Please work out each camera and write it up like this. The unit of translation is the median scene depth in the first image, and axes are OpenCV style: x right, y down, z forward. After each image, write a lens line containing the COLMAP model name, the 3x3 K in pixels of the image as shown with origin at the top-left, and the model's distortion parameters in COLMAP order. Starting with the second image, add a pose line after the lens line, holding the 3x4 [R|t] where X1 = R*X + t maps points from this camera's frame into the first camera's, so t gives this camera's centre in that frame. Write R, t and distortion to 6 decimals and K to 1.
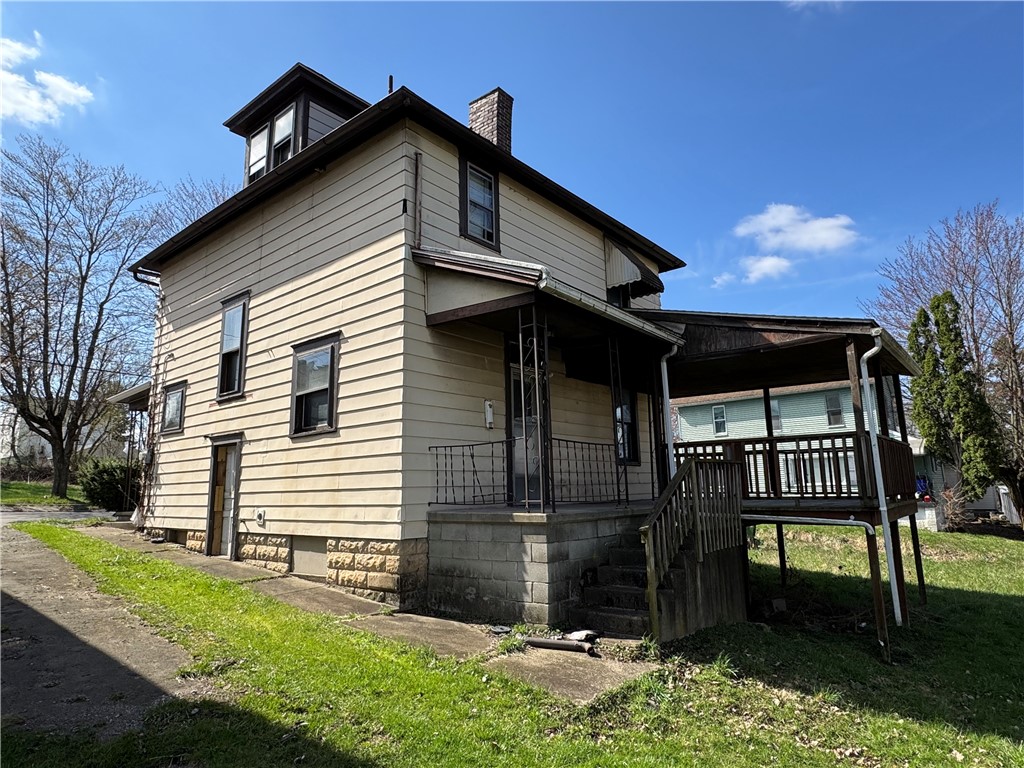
lens RADIAL K [[610.1, 0, 512.3], [0, 610.1, 381.9], [0, 0, 1]] dist [-0.006183, 0.001498]
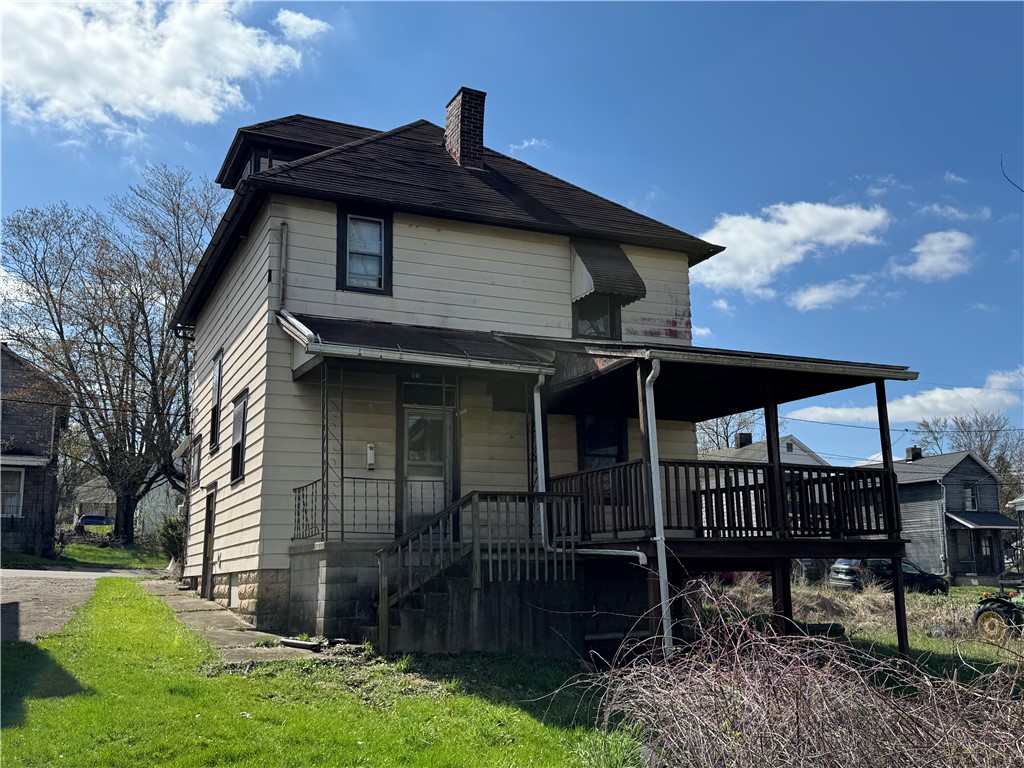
lens RADIAL K [[996.0, 0, 515.3], [0, 996.0, 384.4], [0, 0, 1]] dist [0.118274, 0.000000]
pose [[0.904187, -0.074413, -0.420605, 0.906150], [0.071158, 0.997189, -0.023451, -0.011756], [0.421168, -0.008725, 0.906941, -0.445476]]
